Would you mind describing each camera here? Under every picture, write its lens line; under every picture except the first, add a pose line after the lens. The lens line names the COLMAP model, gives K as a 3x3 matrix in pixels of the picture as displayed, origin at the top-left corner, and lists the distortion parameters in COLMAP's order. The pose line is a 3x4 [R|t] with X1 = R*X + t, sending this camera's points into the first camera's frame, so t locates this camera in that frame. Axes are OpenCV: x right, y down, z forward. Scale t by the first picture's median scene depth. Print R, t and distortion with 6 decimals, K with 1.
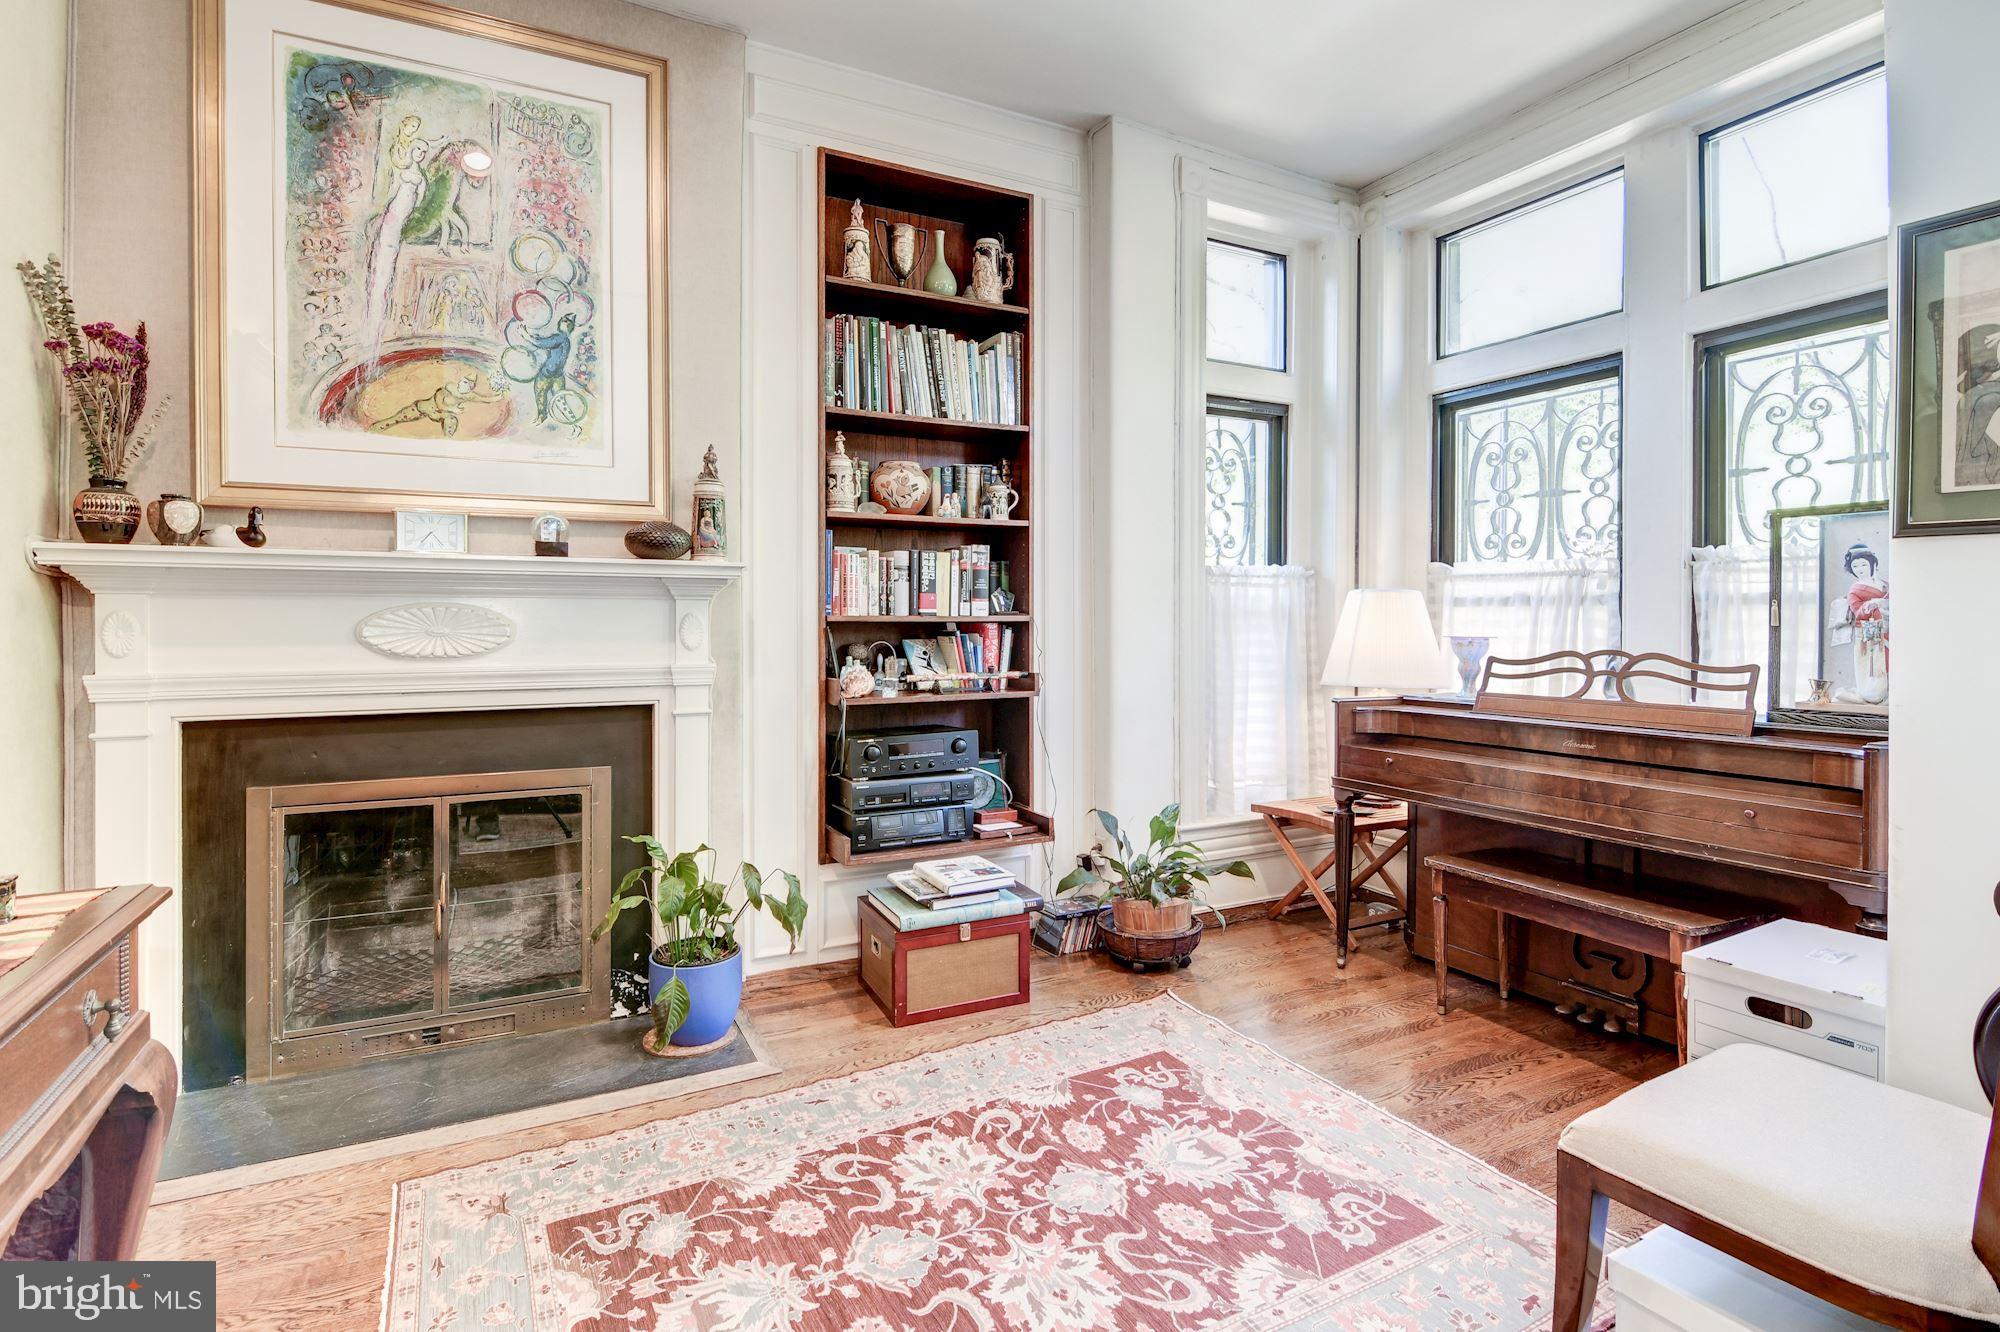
lens RADIAL K [[980.0, 0, 1001.5], [0, 980.0, 635.0], [0, 0, 1]] dist [0.016255, -0.016468]
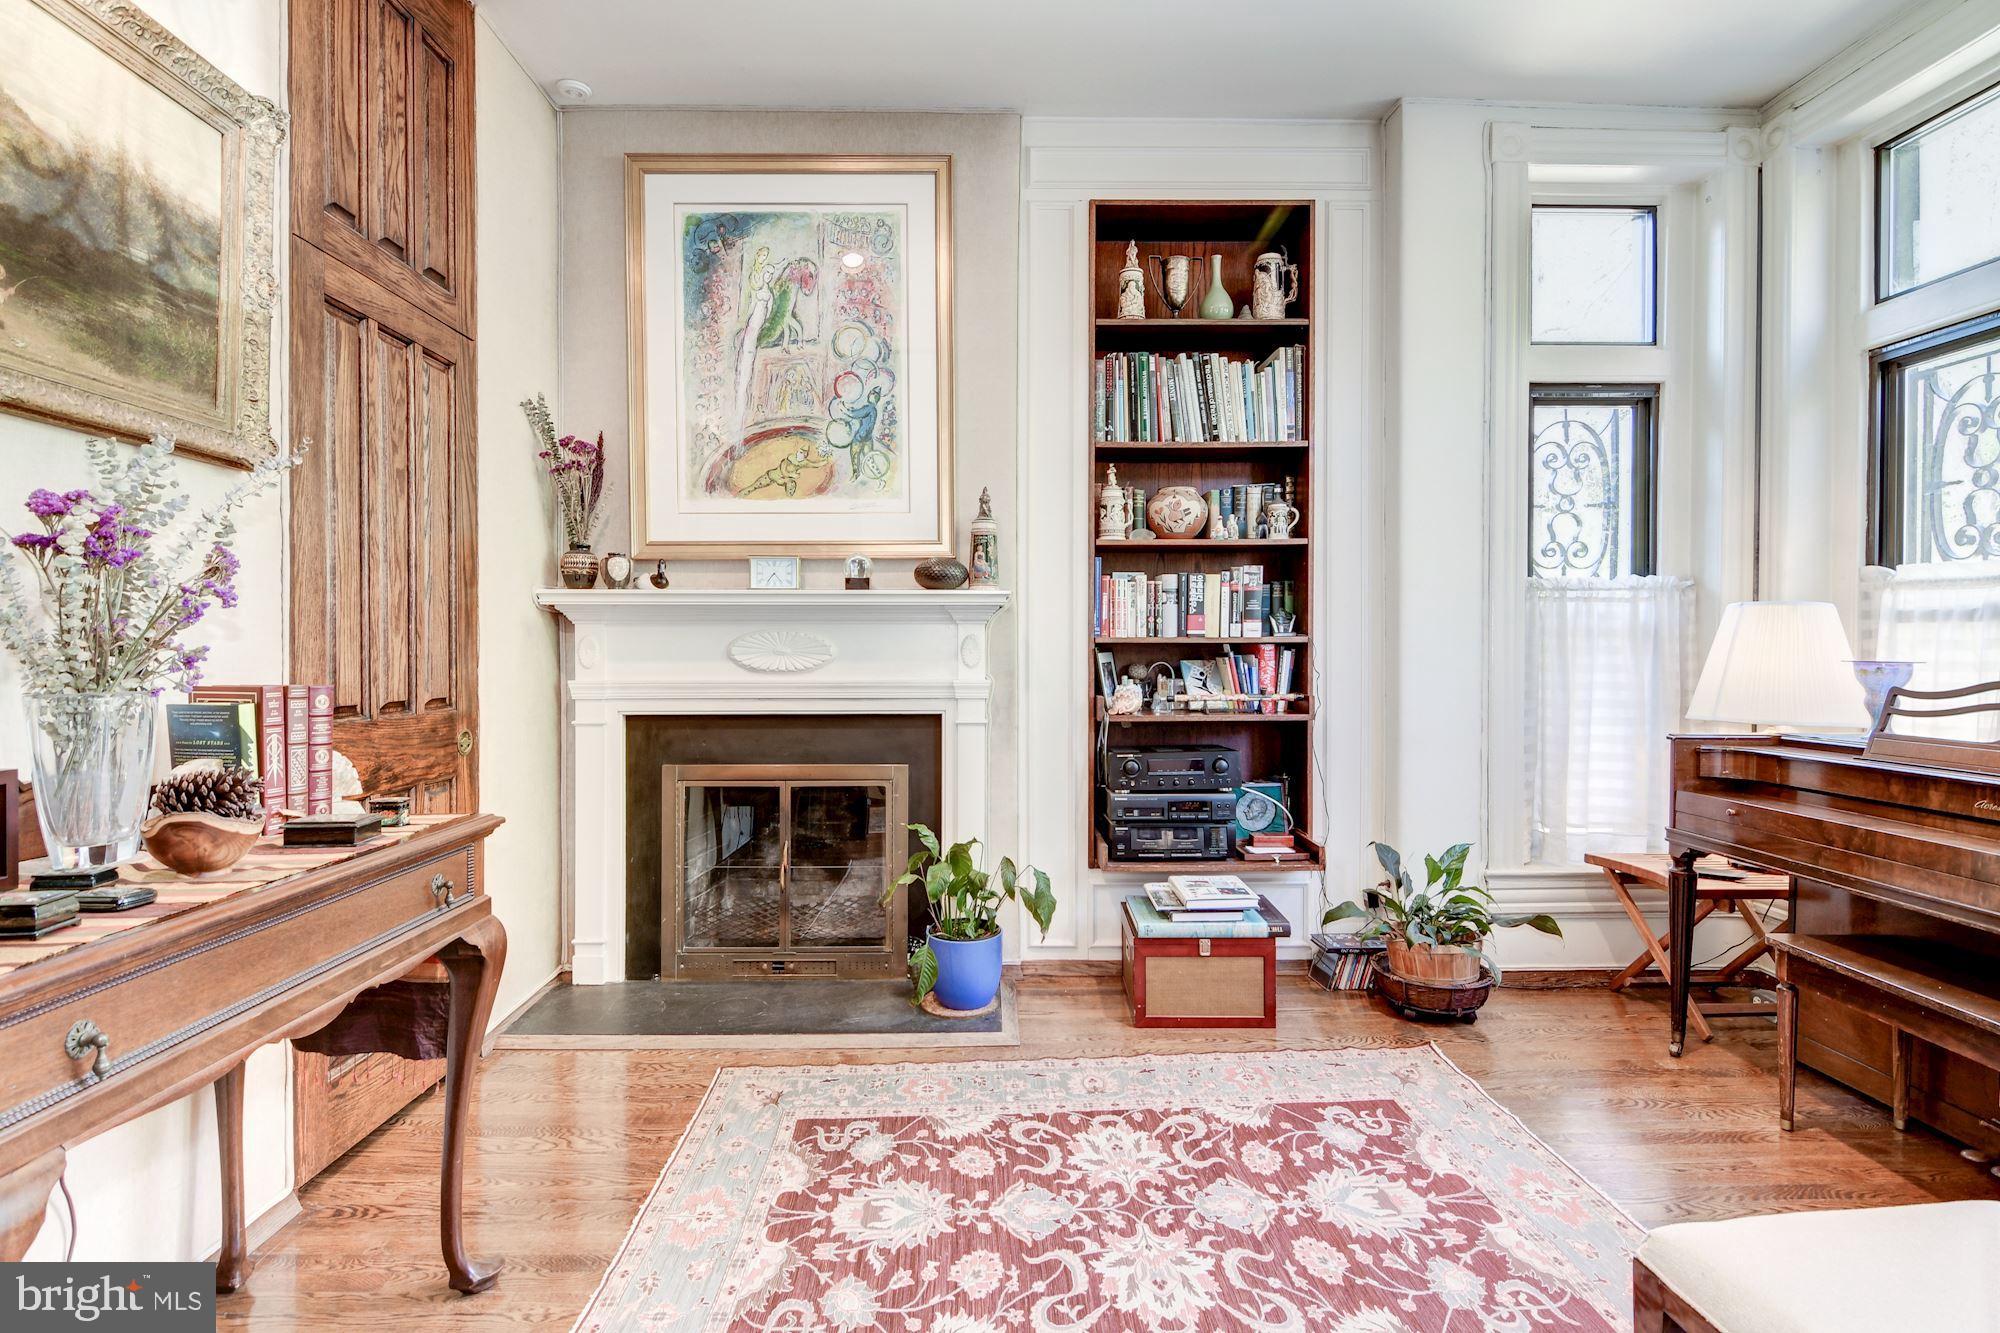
lens RADIAL K [[981.1, 0, 1000.0], [0, 981.1, 666.5], [0, 0, 1]] dist [0.014512, -0.013262]
pose [[0.892666, 0.009811, -0.450611, 0.235174], [-0.005320, 0.999923, 0.011232, 0.000580], [0.450686, -0.007630, 0.892650, -0.005874]]
